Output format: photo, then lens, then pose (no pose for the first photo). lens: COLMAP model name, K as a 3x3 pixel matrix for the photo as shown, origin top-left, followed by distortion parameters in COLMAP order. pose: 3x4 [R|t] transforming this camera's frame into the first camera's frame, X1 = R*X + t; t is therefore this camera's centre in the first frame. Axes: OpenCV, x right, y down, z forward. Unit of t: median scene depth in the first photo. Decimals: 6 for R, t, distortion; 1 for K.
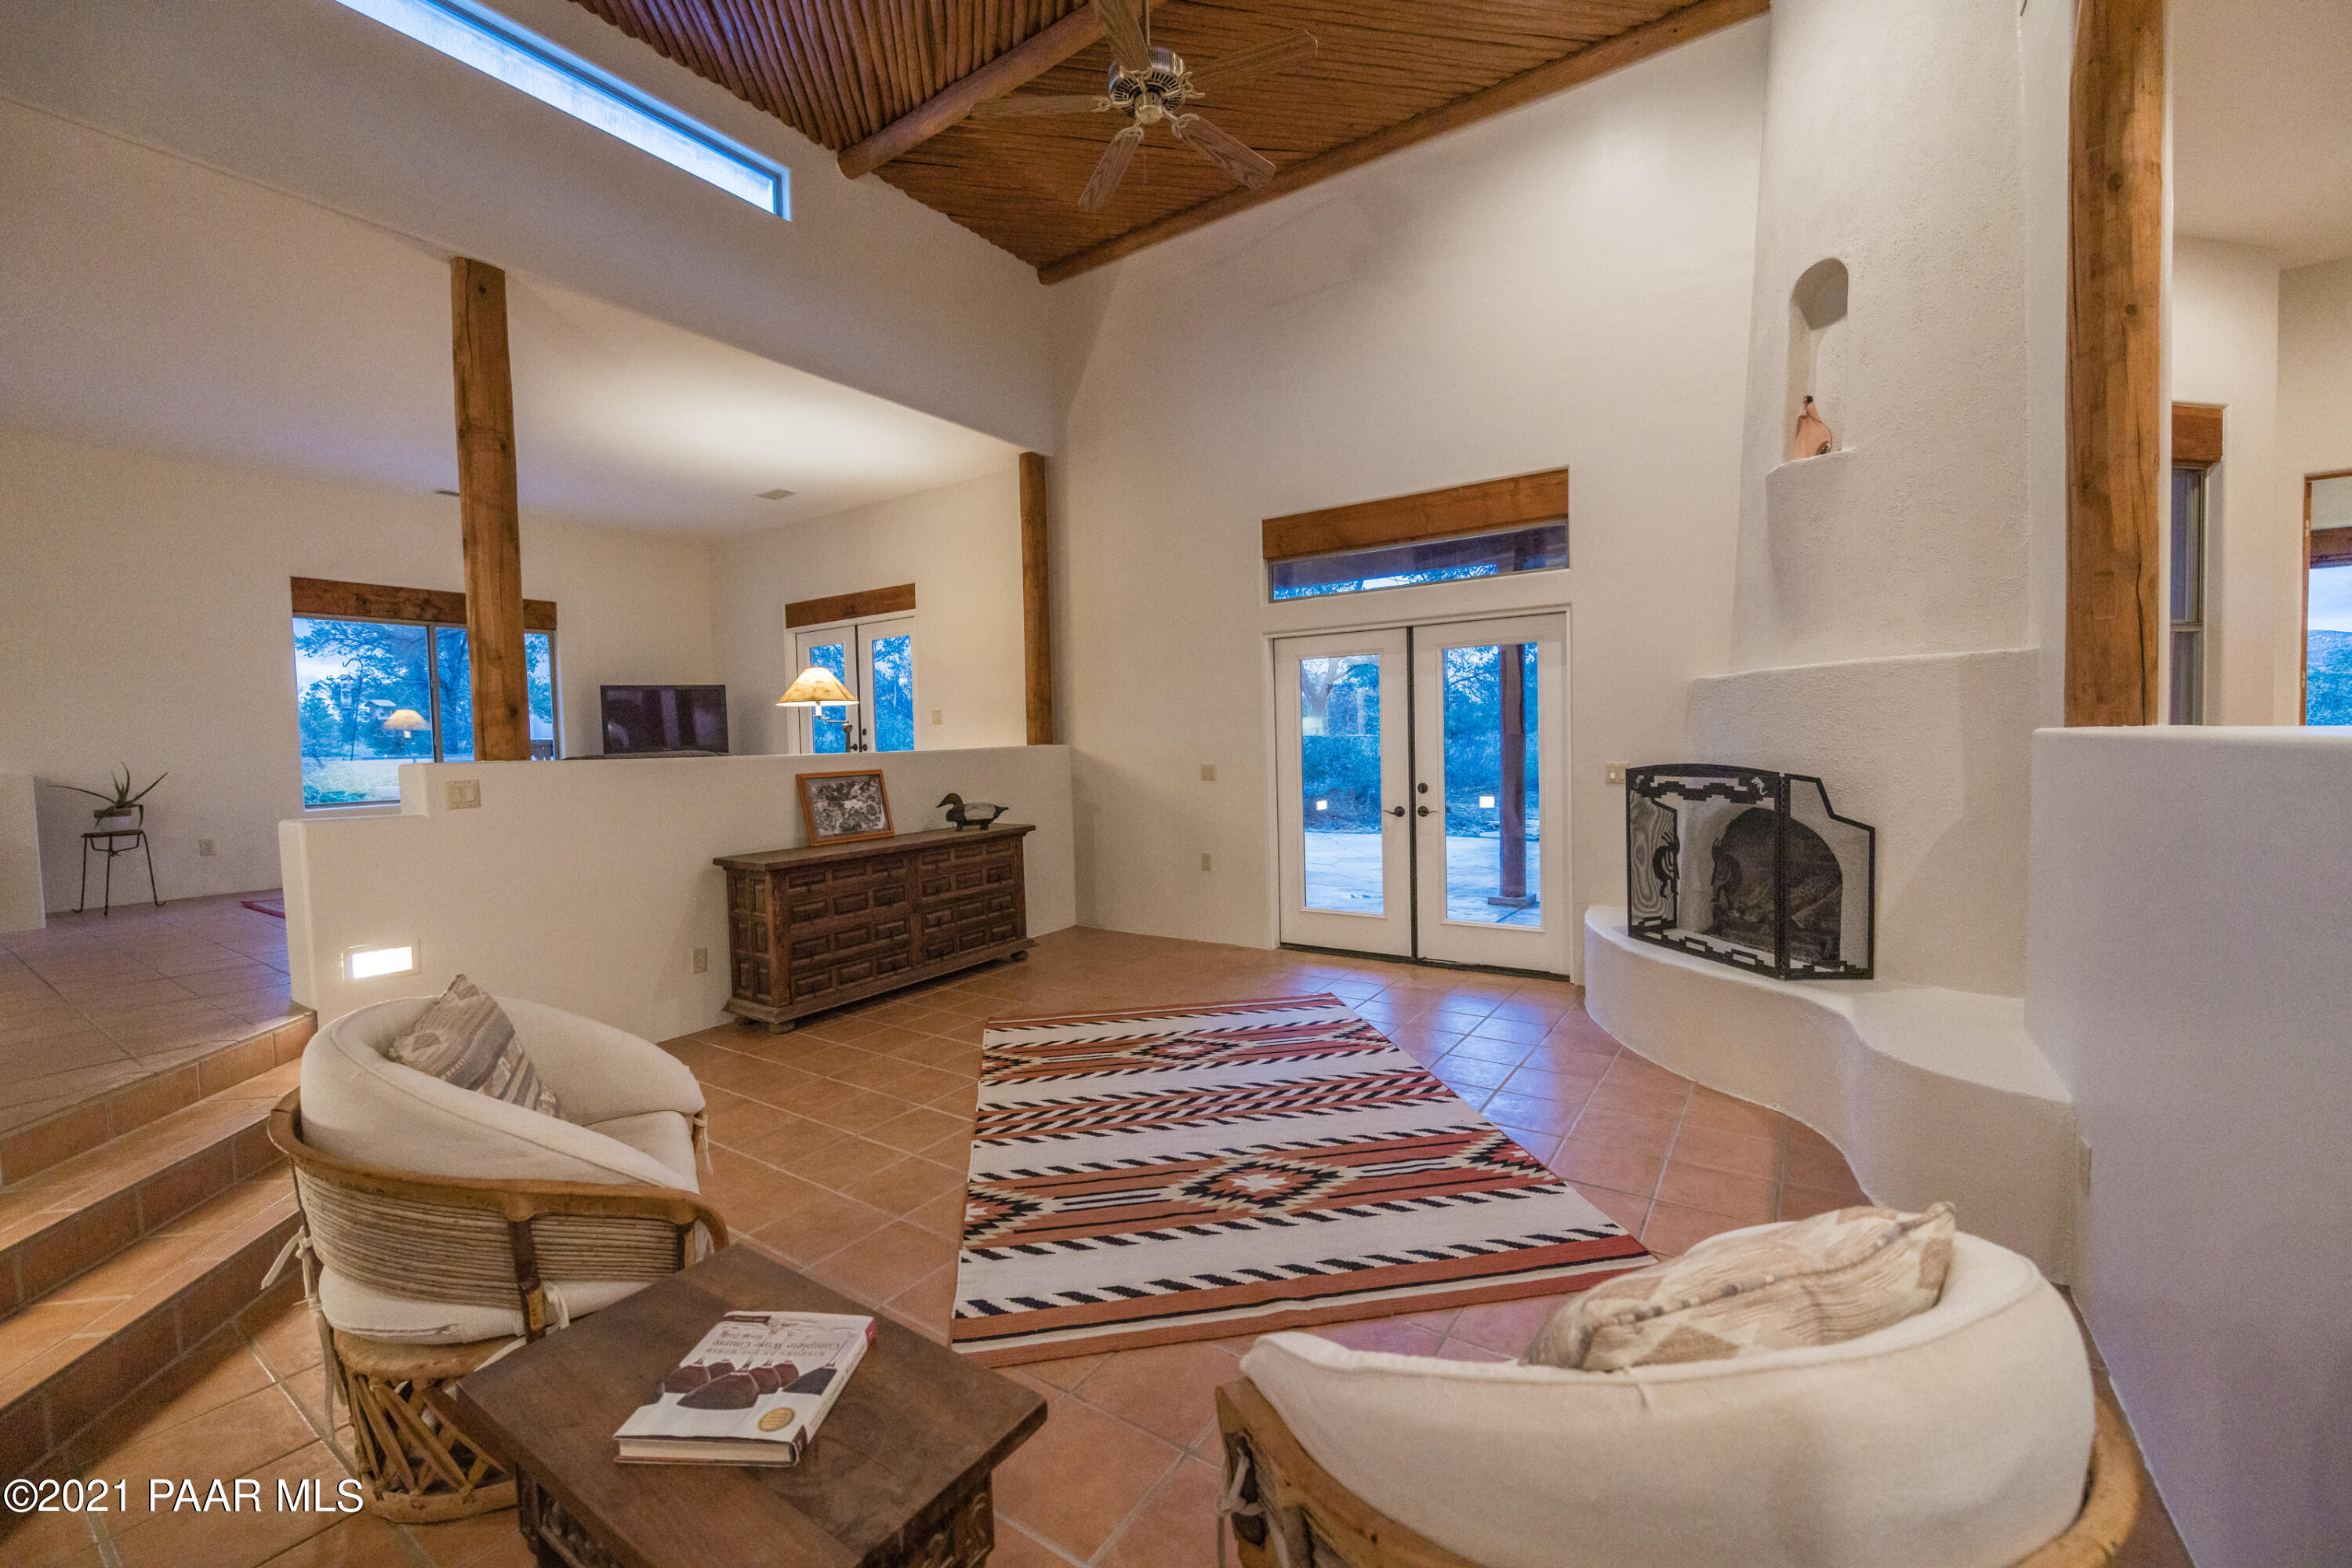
lens RADIAL K [[928.8, 0, 1176.0], [0, 928.8, 784.0], [0, 0, 1]] dist [-0.003570, -0.000491]
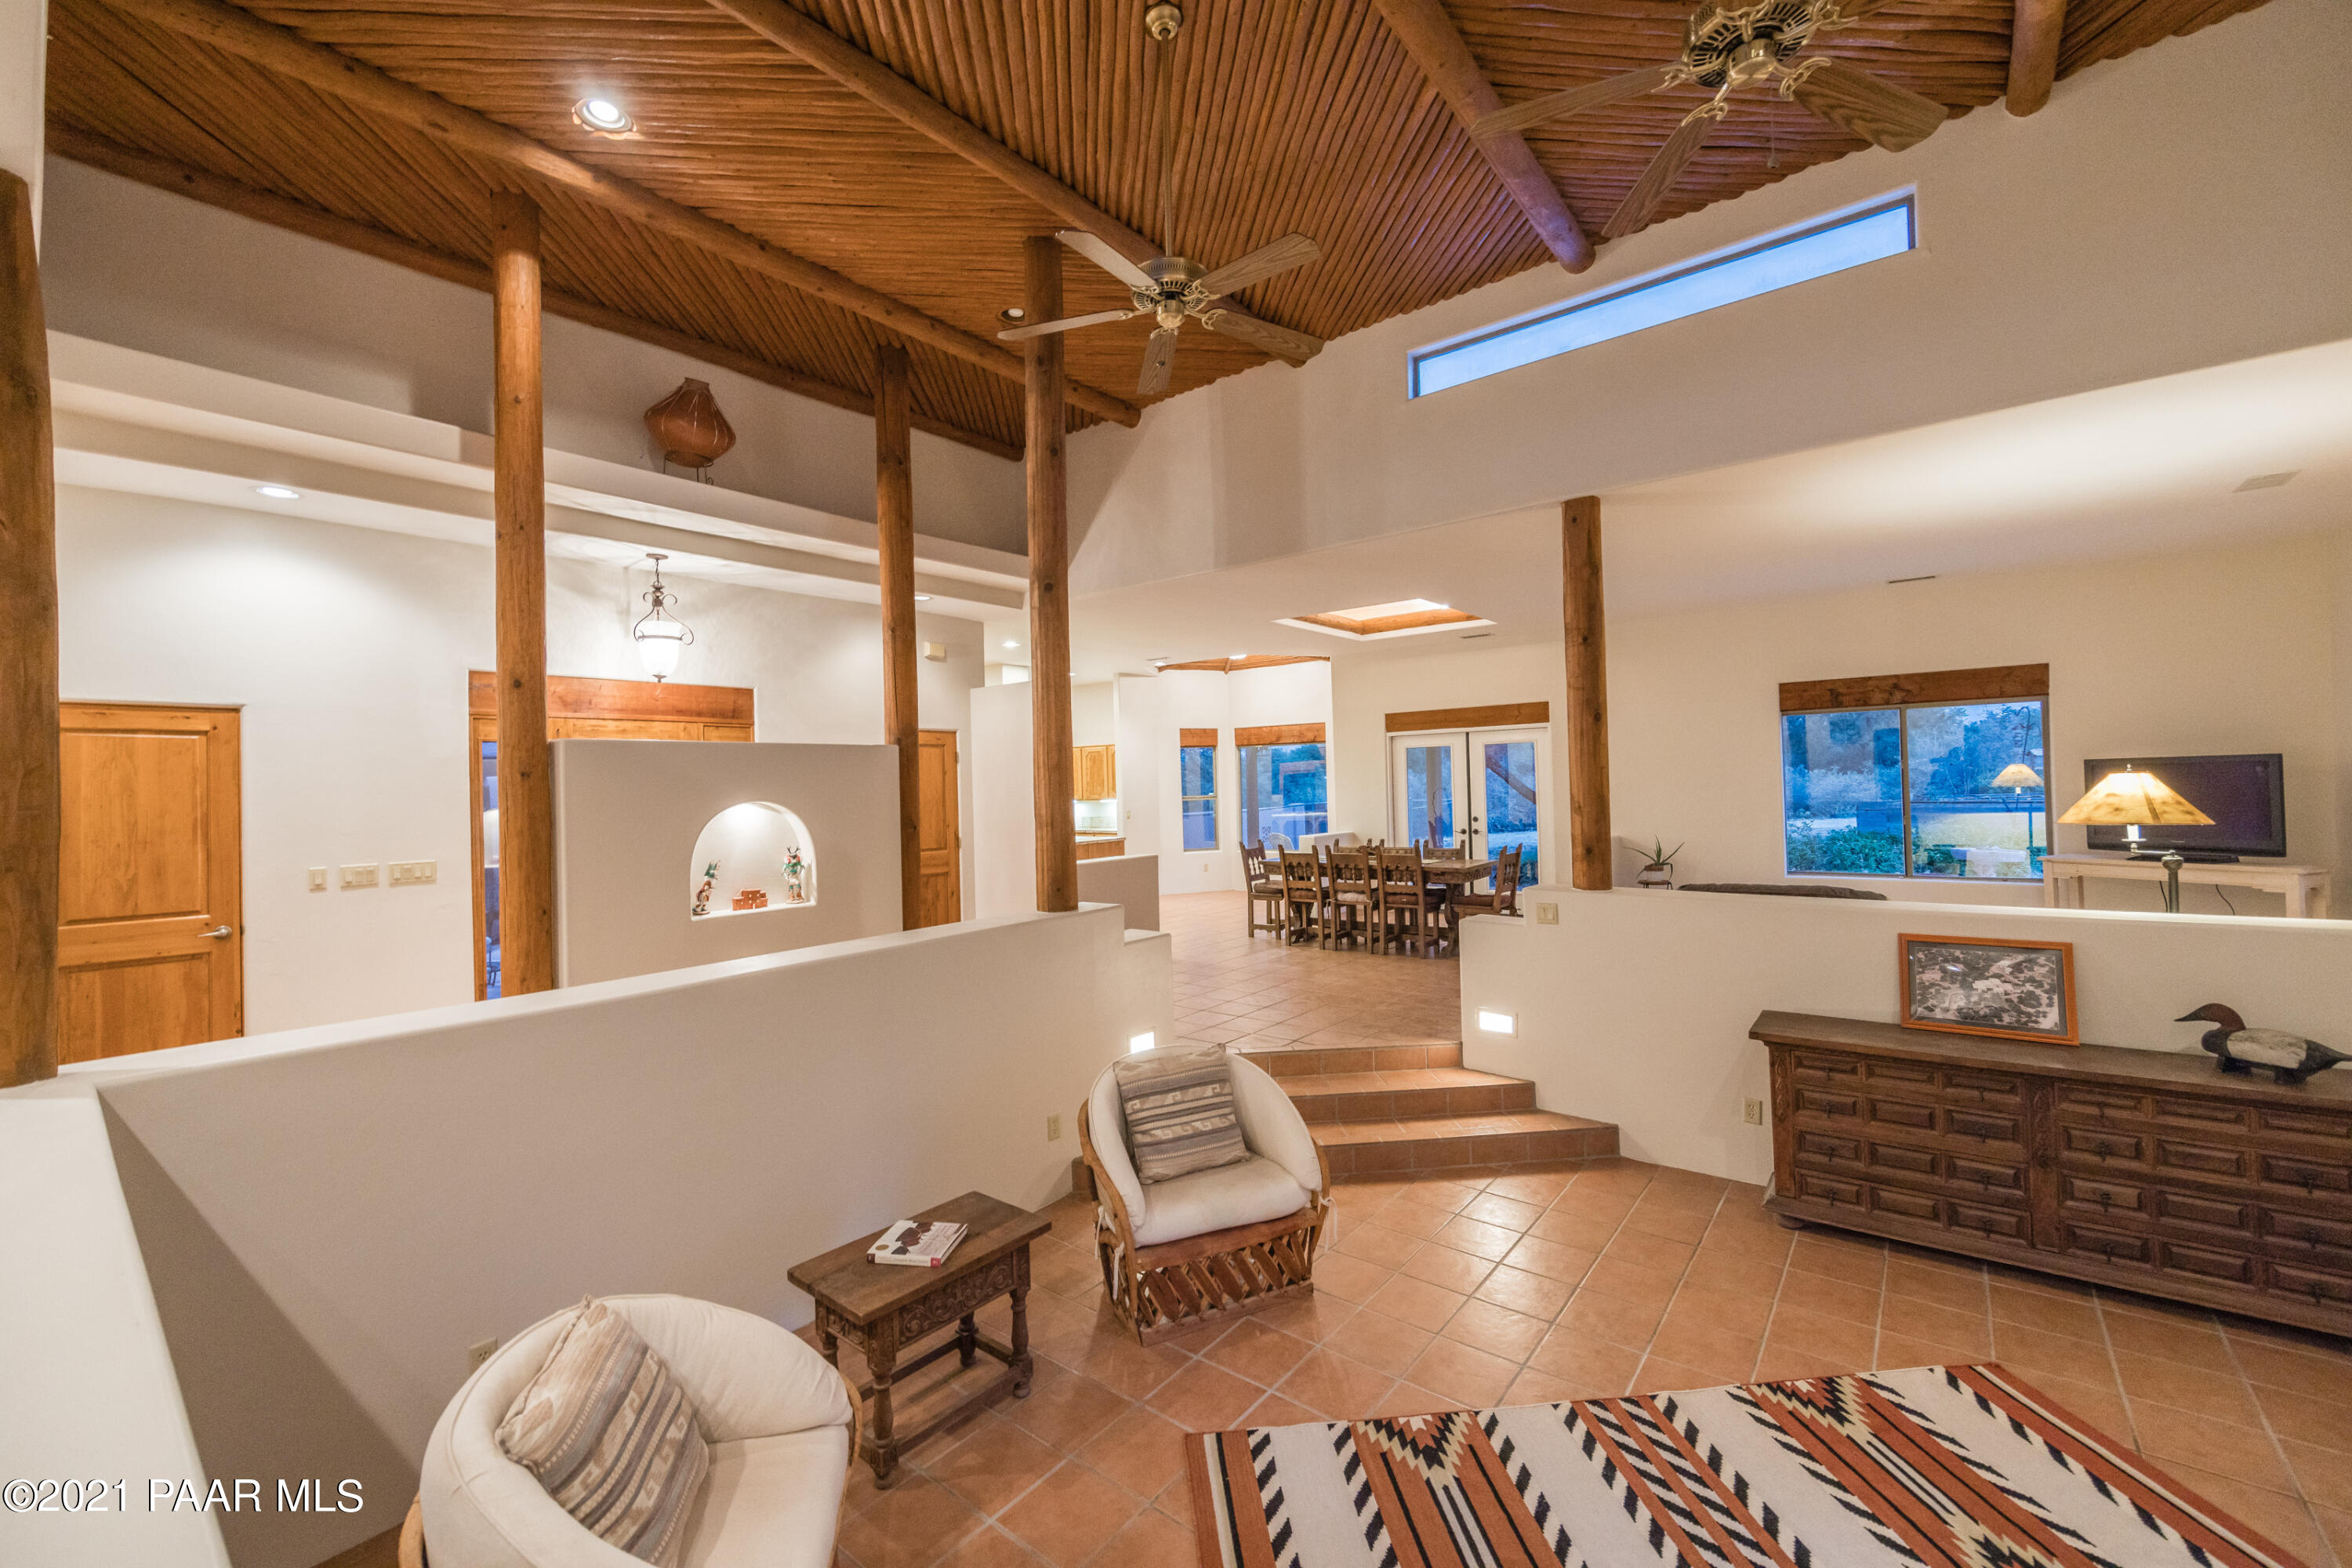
lens RADIAL K [[928.8, 0, 1176.0], [0, 928.8, 784.0], [0, 0, 1]] dist [-0.003570, -0.000491]
pose [[-0.073693, 0.021748, -0.997044, 0.451349], [-0.021637, 0.999492, 0.023401, -0.148618], [0.997046, 0.023298, -0.073185, 0.435995]]
